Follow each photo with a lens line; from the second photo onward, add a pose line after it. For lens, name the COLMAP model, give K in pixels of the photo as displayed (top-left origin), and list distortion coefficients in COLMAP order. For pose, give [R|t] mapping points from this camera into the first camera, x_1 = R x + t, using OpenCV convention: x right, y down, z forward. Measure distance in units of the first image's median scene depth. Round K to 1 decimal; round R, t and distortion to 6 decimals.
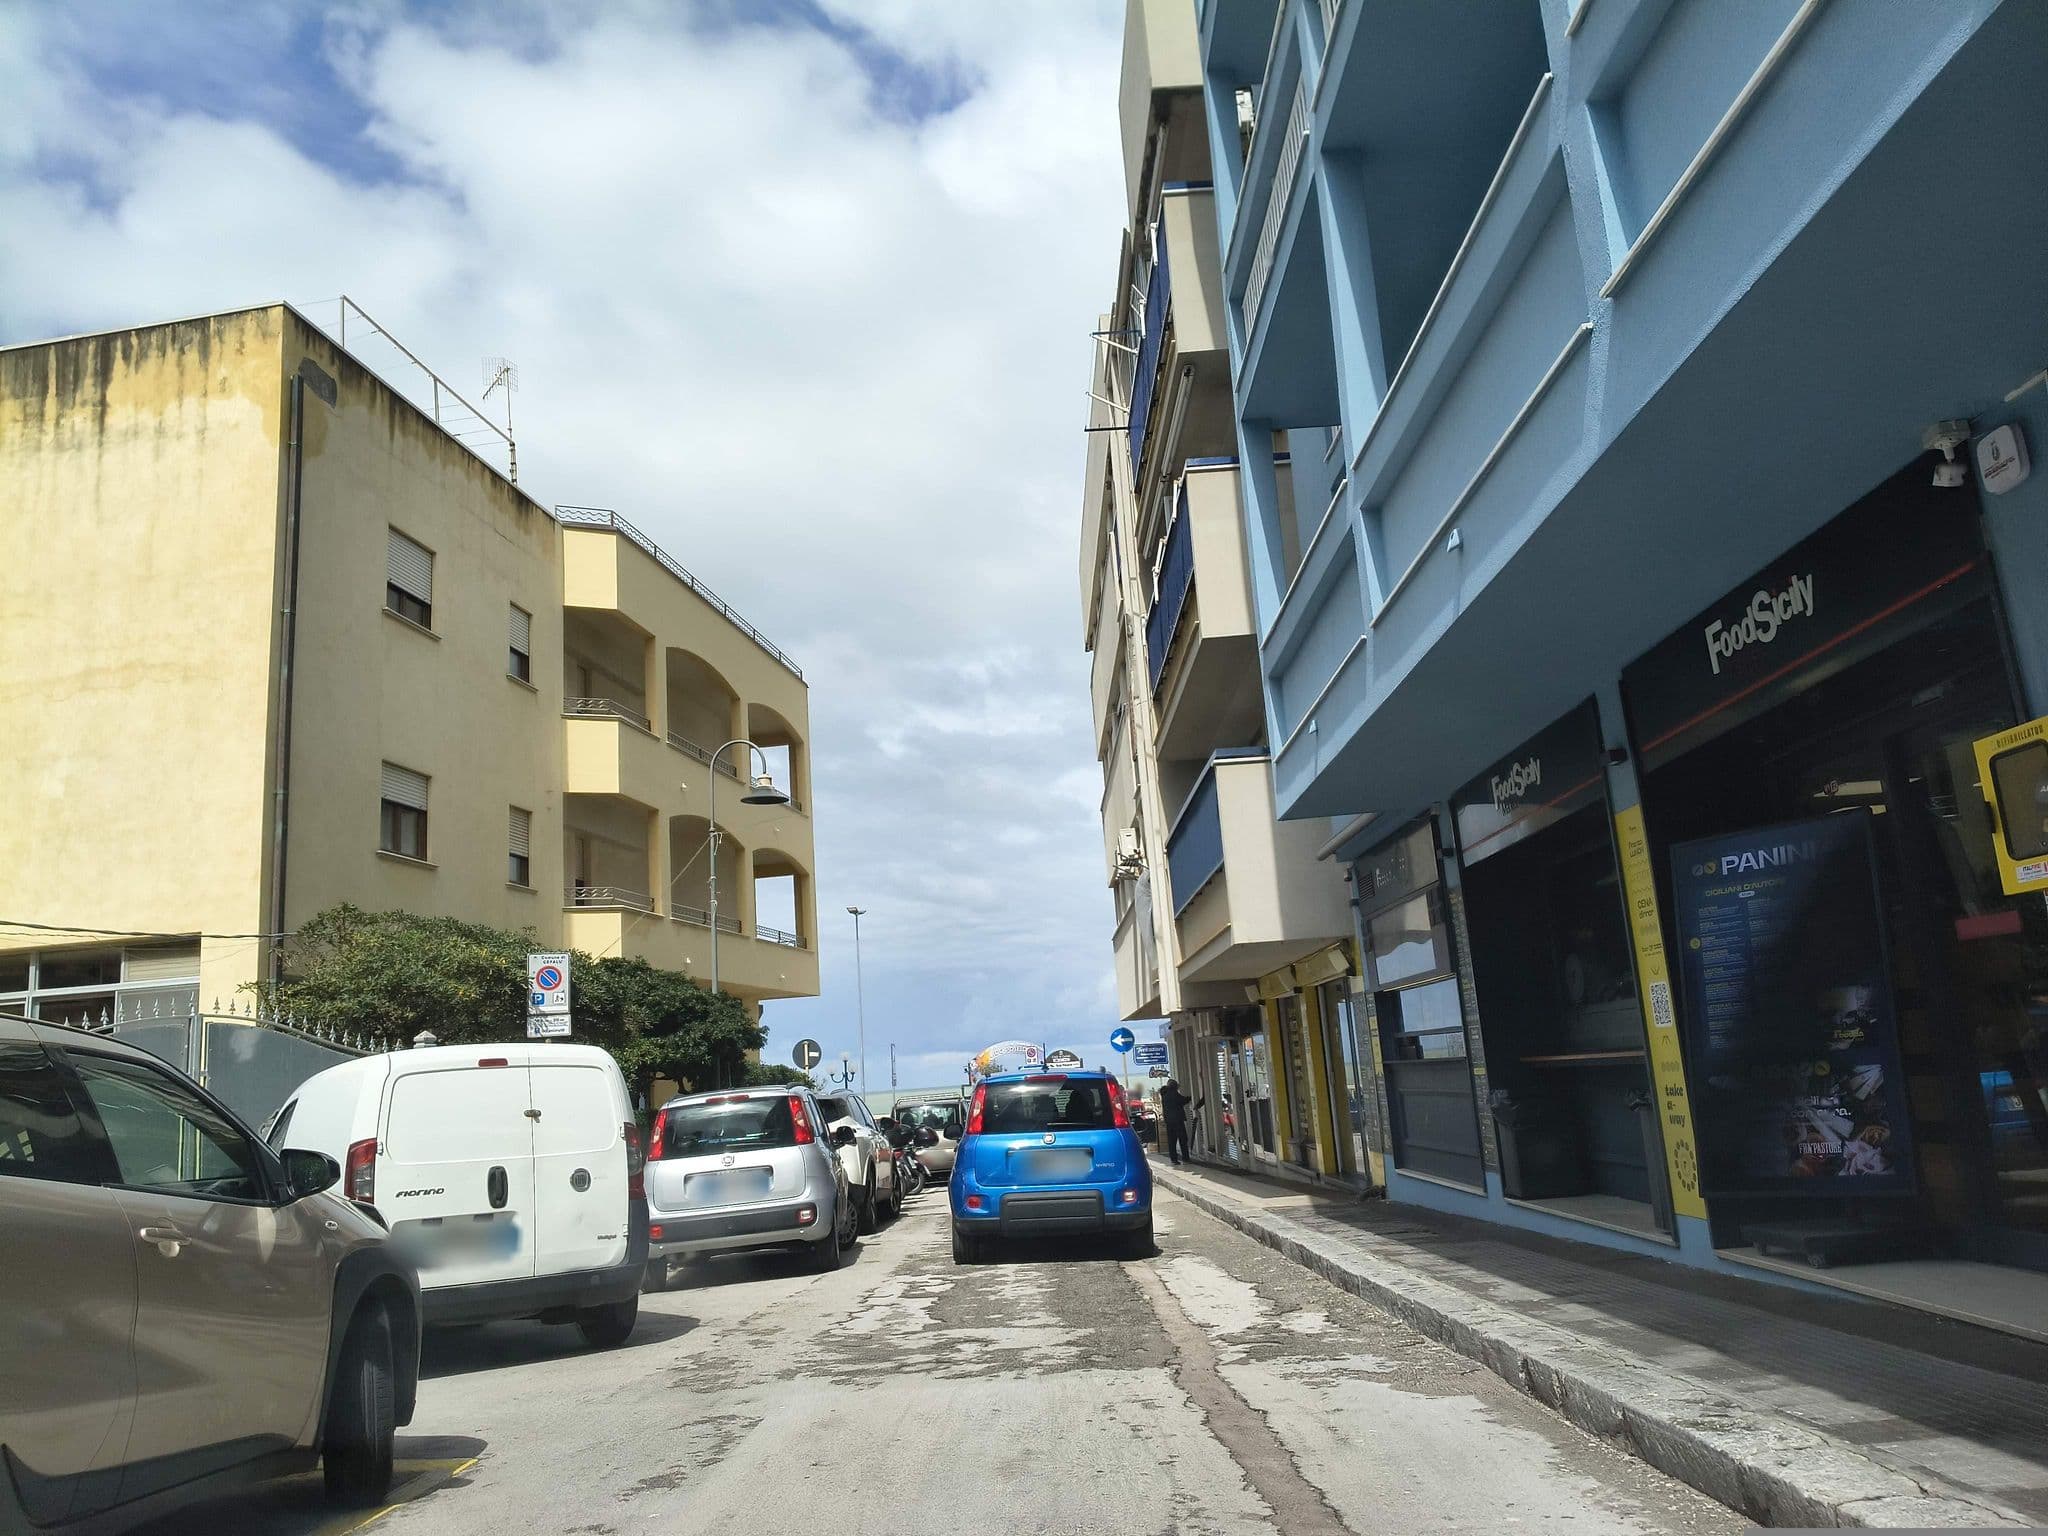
lens RADIAL K [[1471.2, 0, 1024.0], [0, 1471.2, 768.0], [0, 0, 1]] dist [-0.067855, 0.003045]
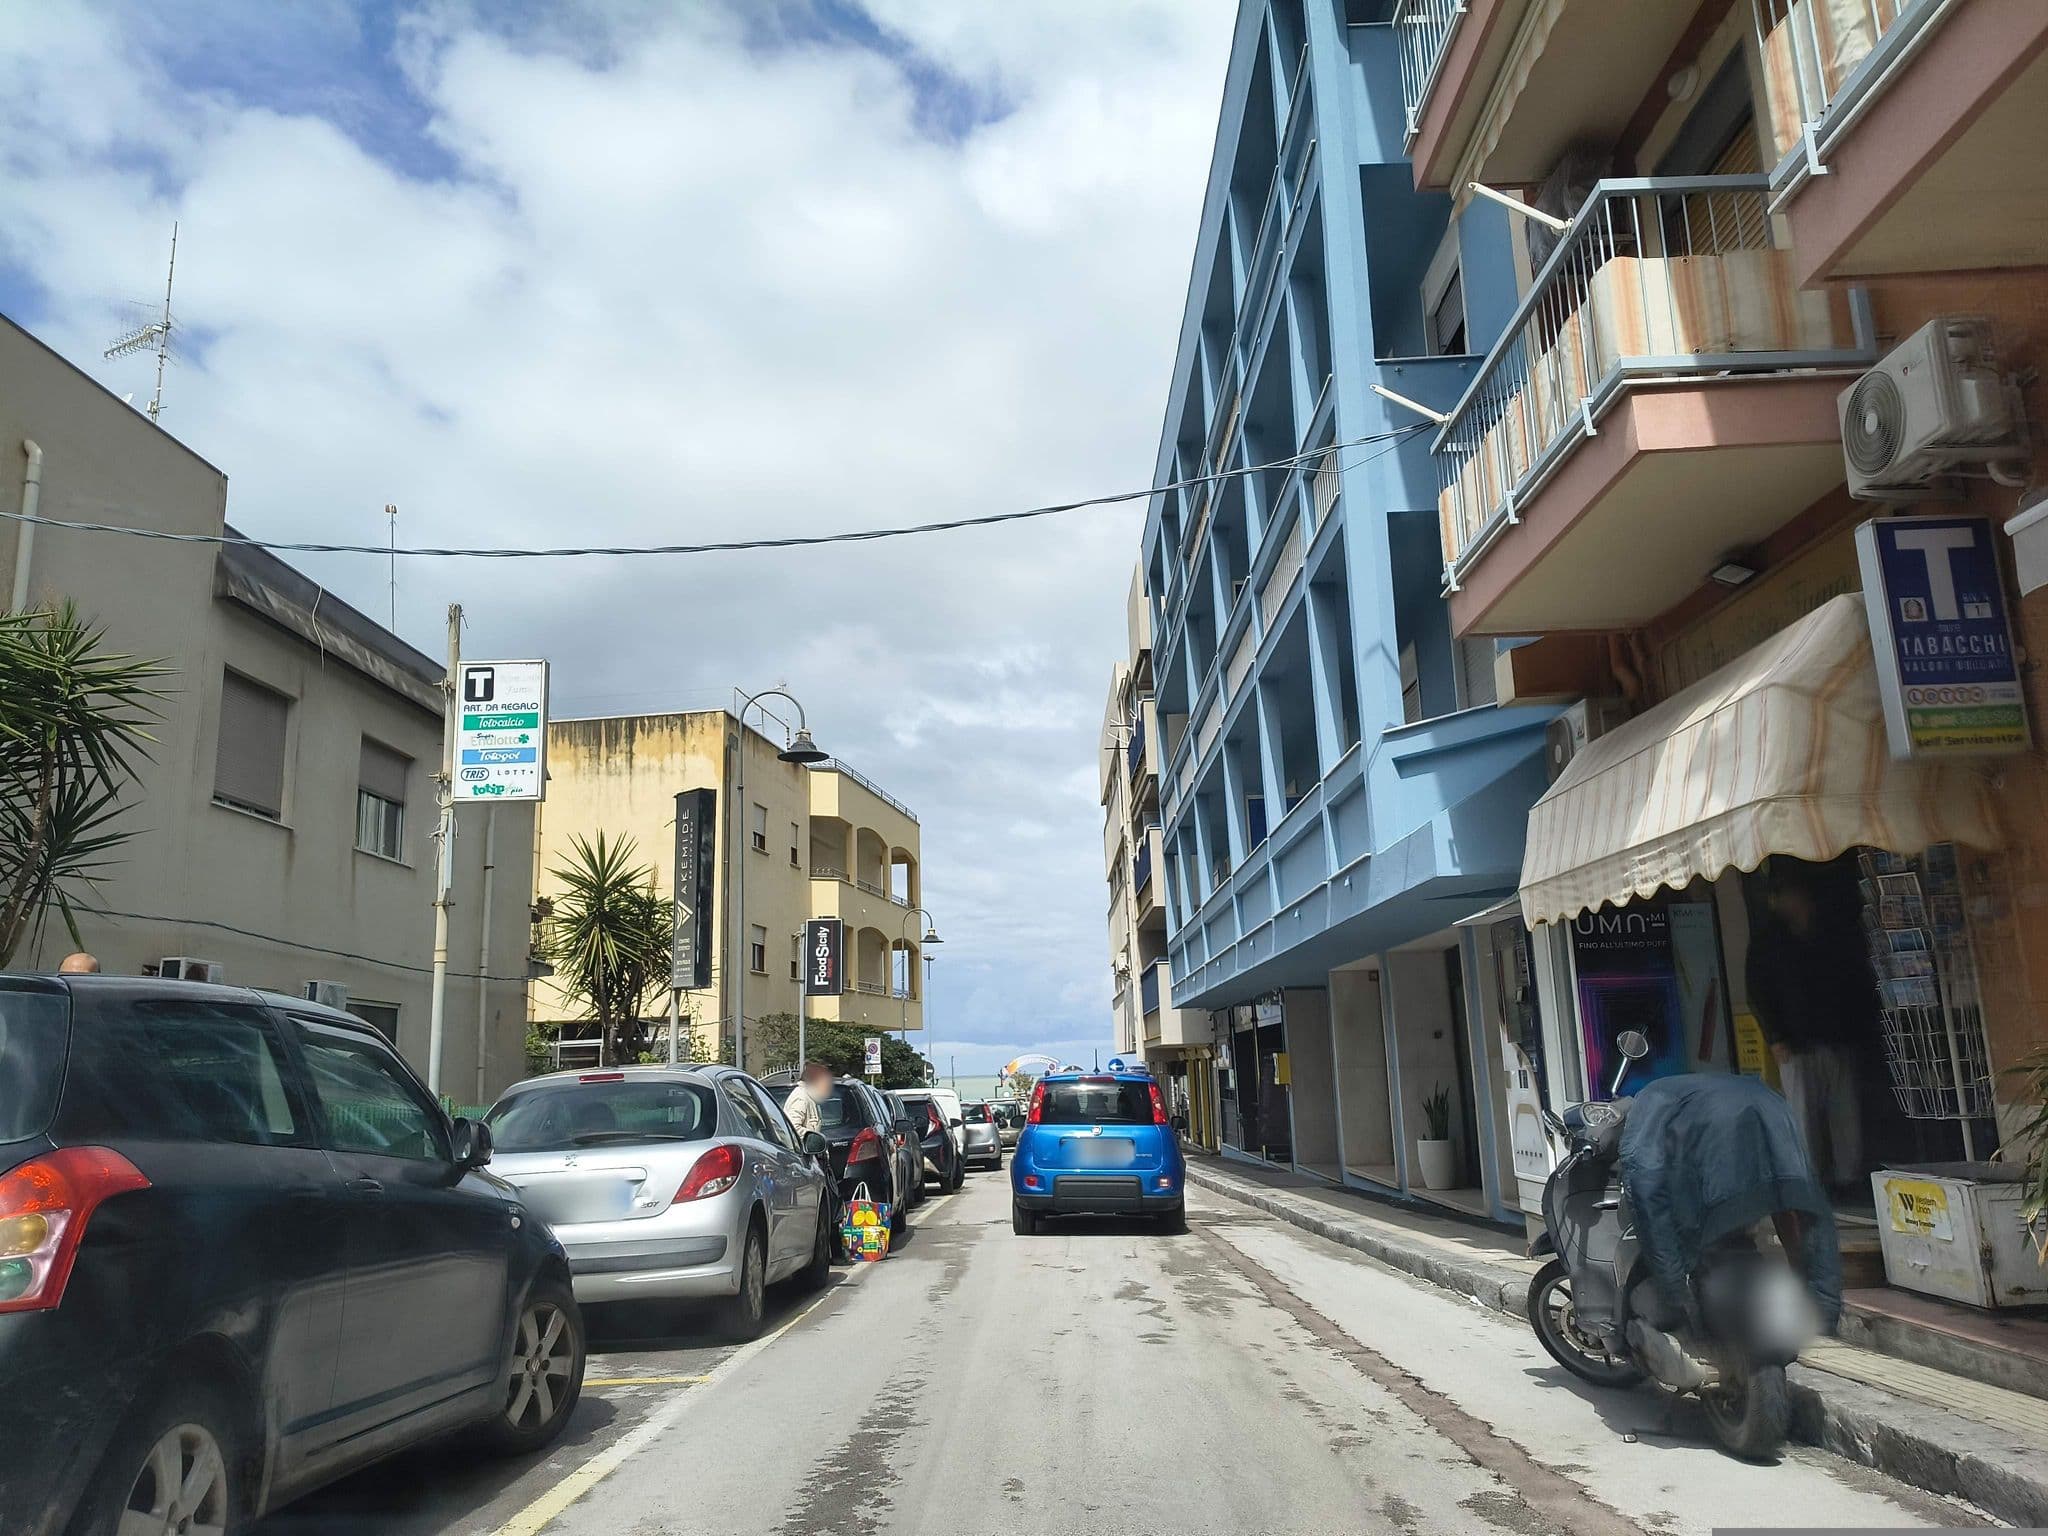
lens RADIAL K [[1449.8, 0, 1024.0], [0, 1449.8, 768.0], [0, 0, 1]] dist [-0.003406, -0.093745]
pose [[0.999075, 0.042106, -0.008756, -0.029987], [-0.042093, 0.999112, 0.001681, -0.127702], [0.008819, -0.001311, 0.999960, -0.530359]]
